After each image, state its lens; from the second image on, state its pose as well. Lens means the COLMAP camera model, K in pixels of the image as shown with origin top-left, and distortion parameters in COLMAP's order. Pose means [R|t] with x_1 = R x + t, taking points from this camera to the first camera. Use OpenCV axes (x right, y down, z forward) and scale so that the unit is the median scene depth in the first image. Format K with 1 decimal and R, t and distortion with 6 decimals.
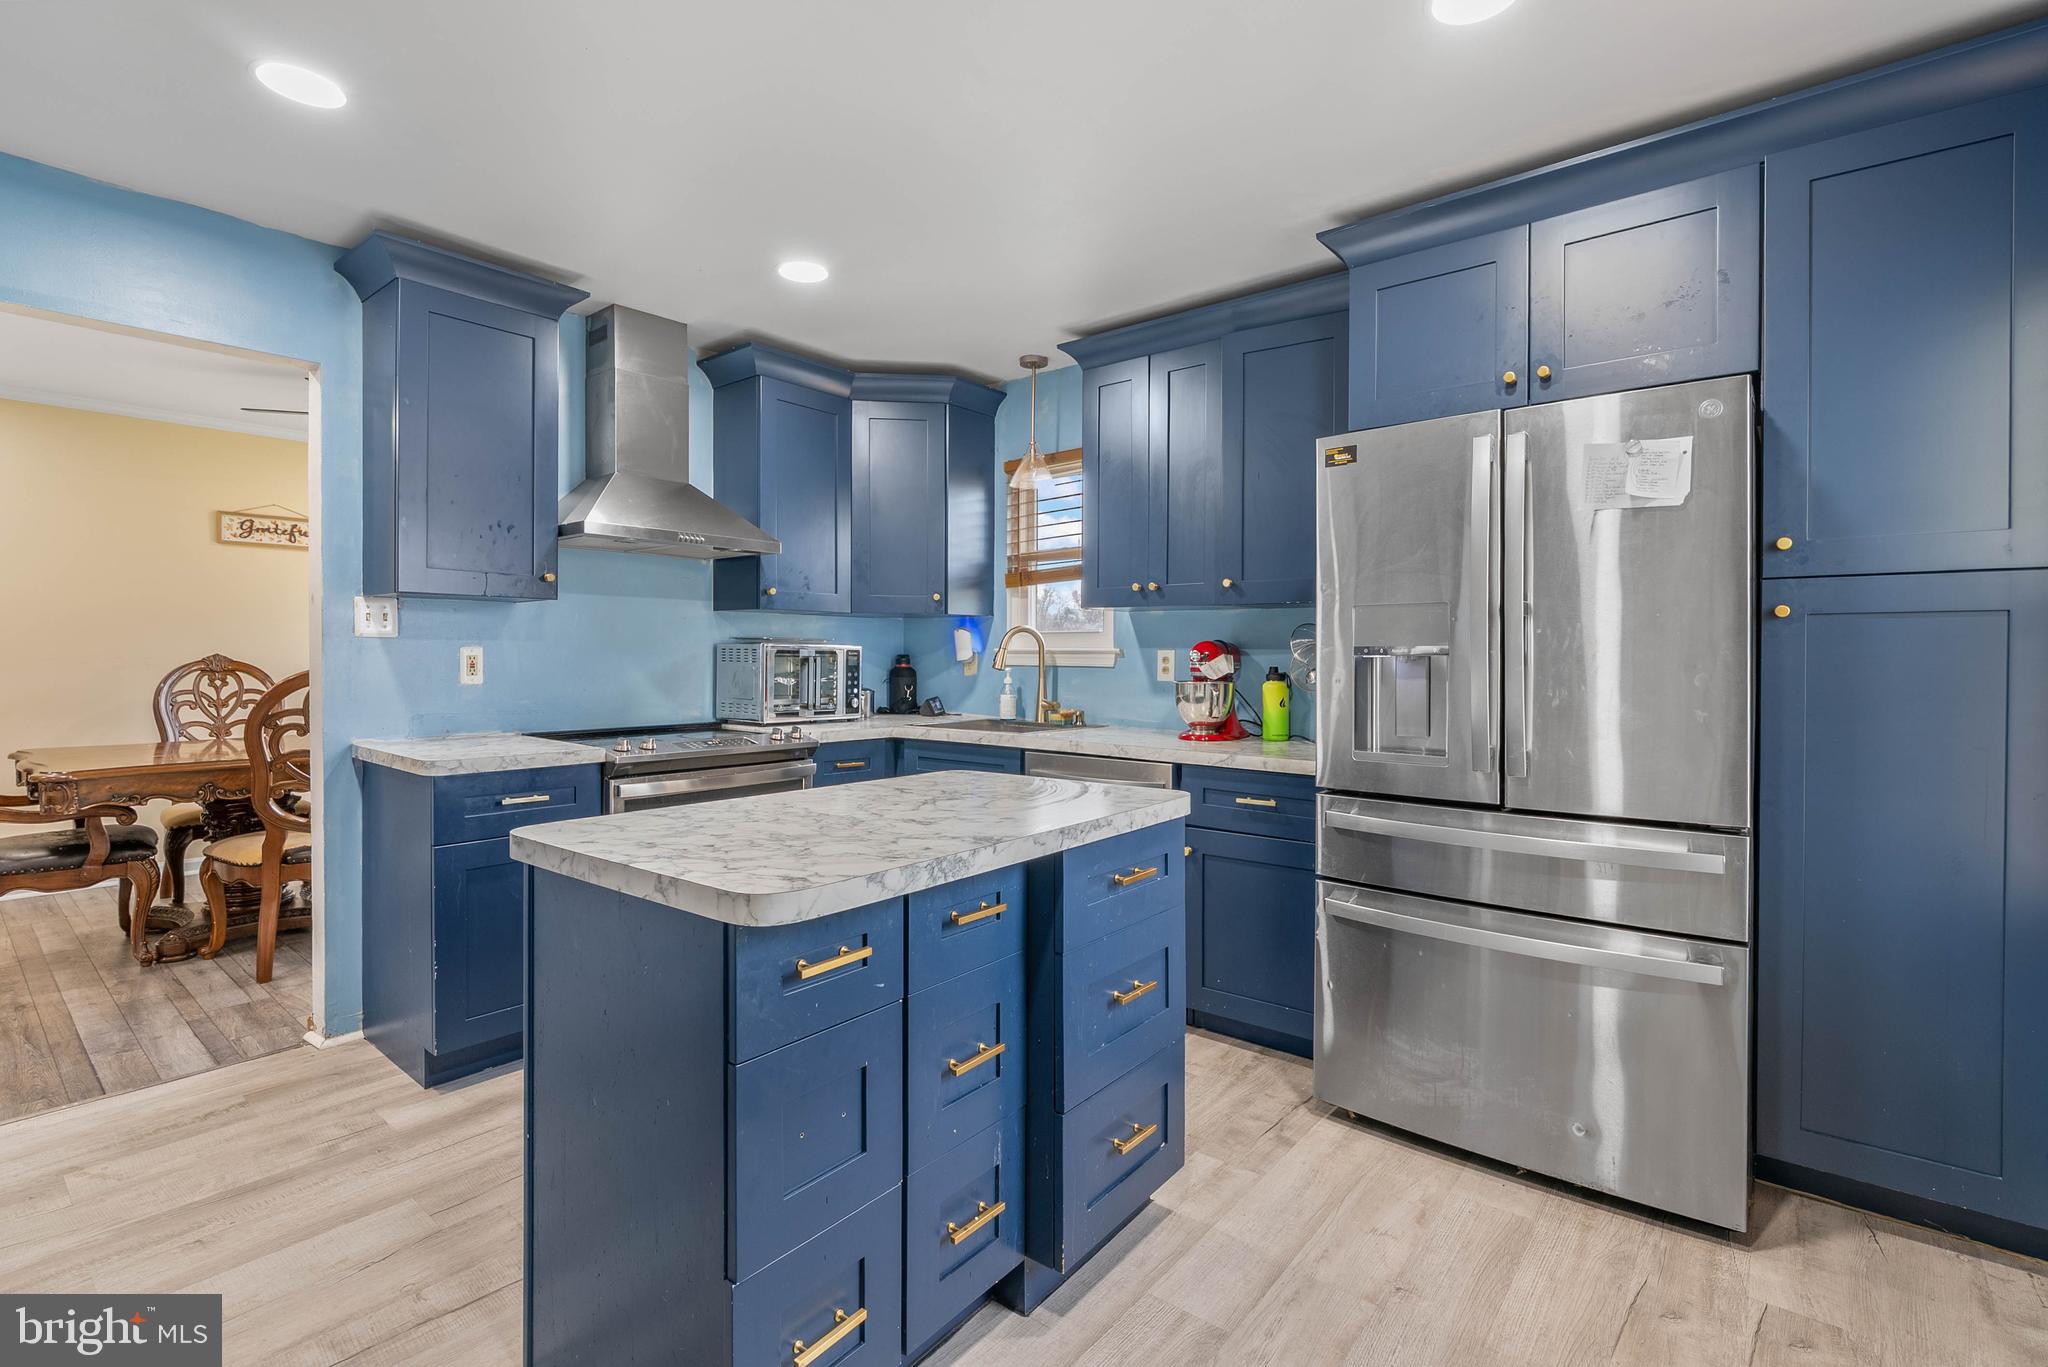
lens RADIAL K [[931.8, 0, 1033.1], [0, 931.8, 666.1], [0, 0, 1]] dist [-0.005710, -0.000011]
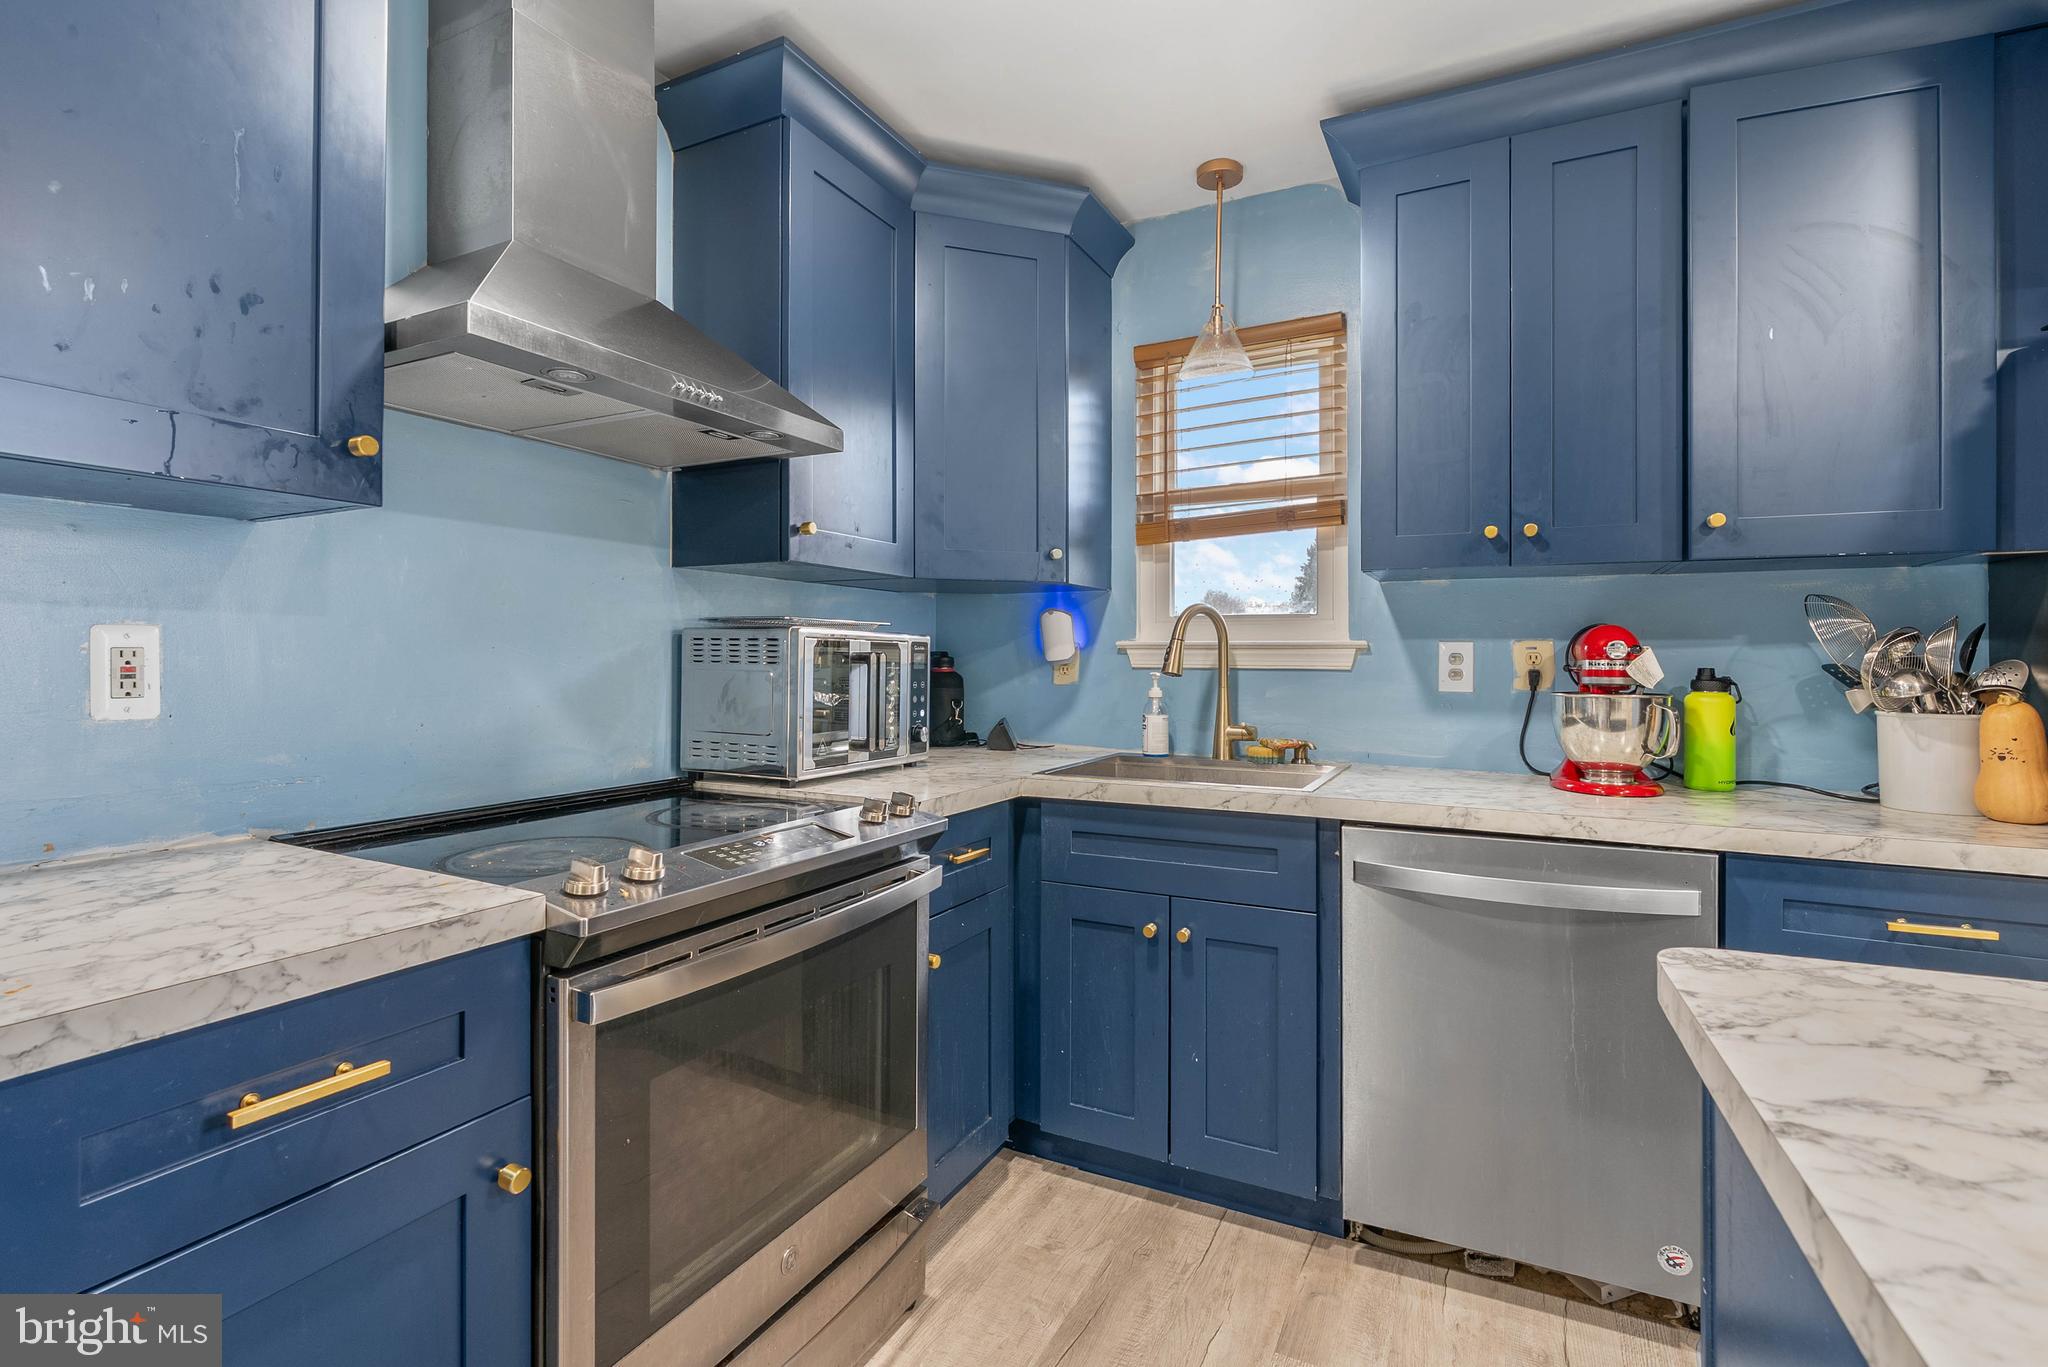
lens RADIAL K [[931.8, 0, 1028.2], [0, 931.8, 656.2], [0, 0, 1]] dist [-0.005710, -0.000011]
pose [[0.976412, -0.001596, 0.215908, -0.262240], [0.004758, 0.999889, -0.014126, -0.000336], [-0.215862, 0.014820, 0.976311, 0.443818]]
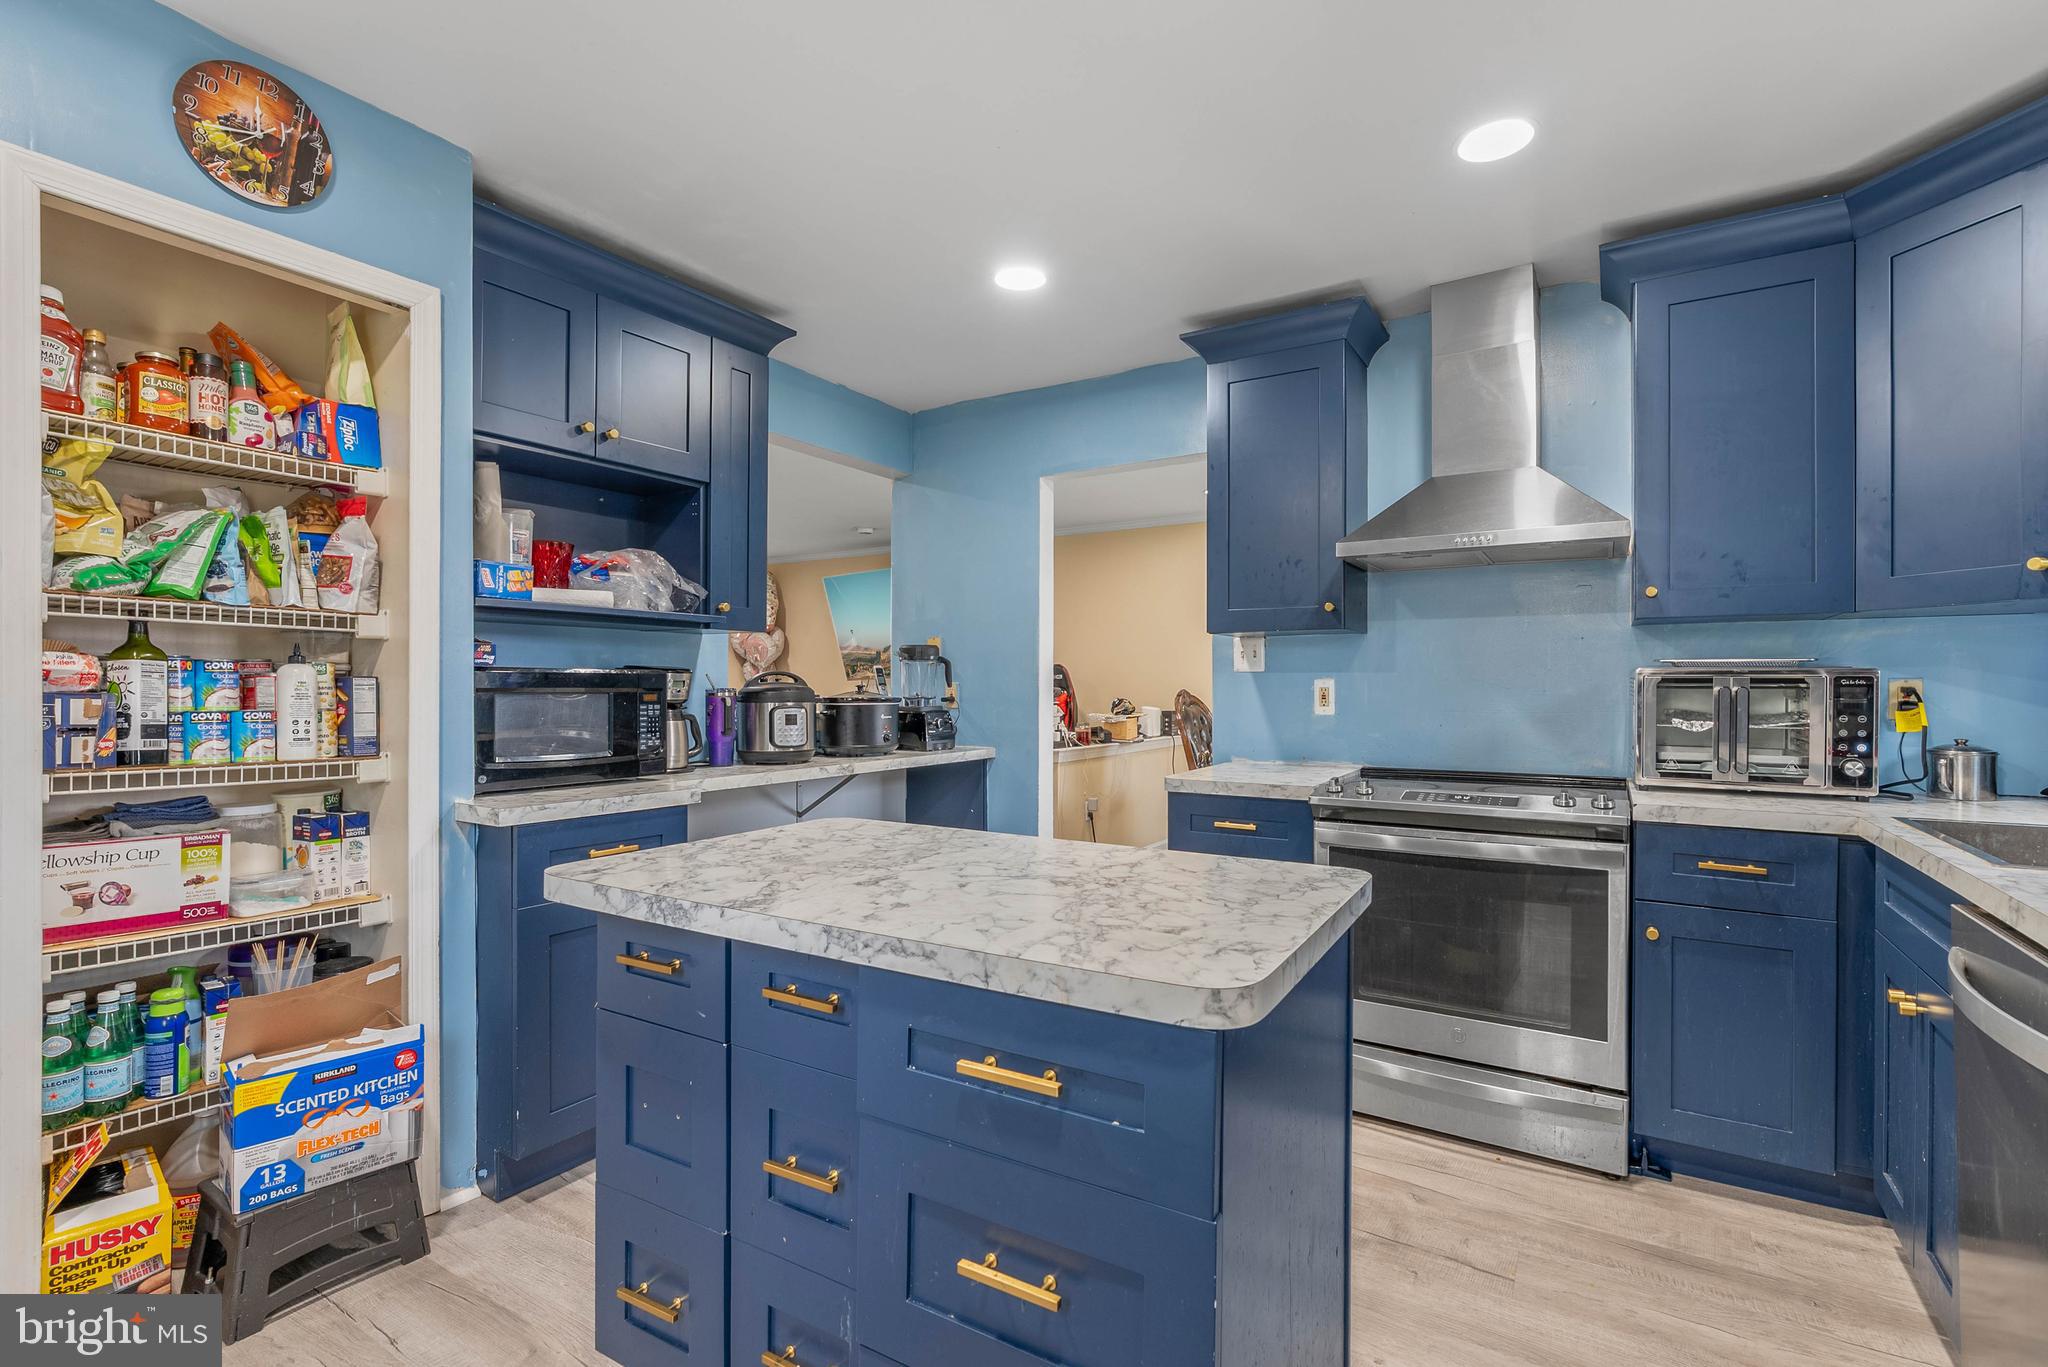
lens RADIAL K [[931.8, 0, 1032.1], [0, 931.8, 684.2], [0, 0, 1]] dist [-0.005710, -0.000011]
pose [[0.122551, -0.005226, -0.992449, 0.324119], [-0.009146, 0.999938, -0.006395, -0.004373], [0.992420, 0.009861, 0.122495, 0.450108]]
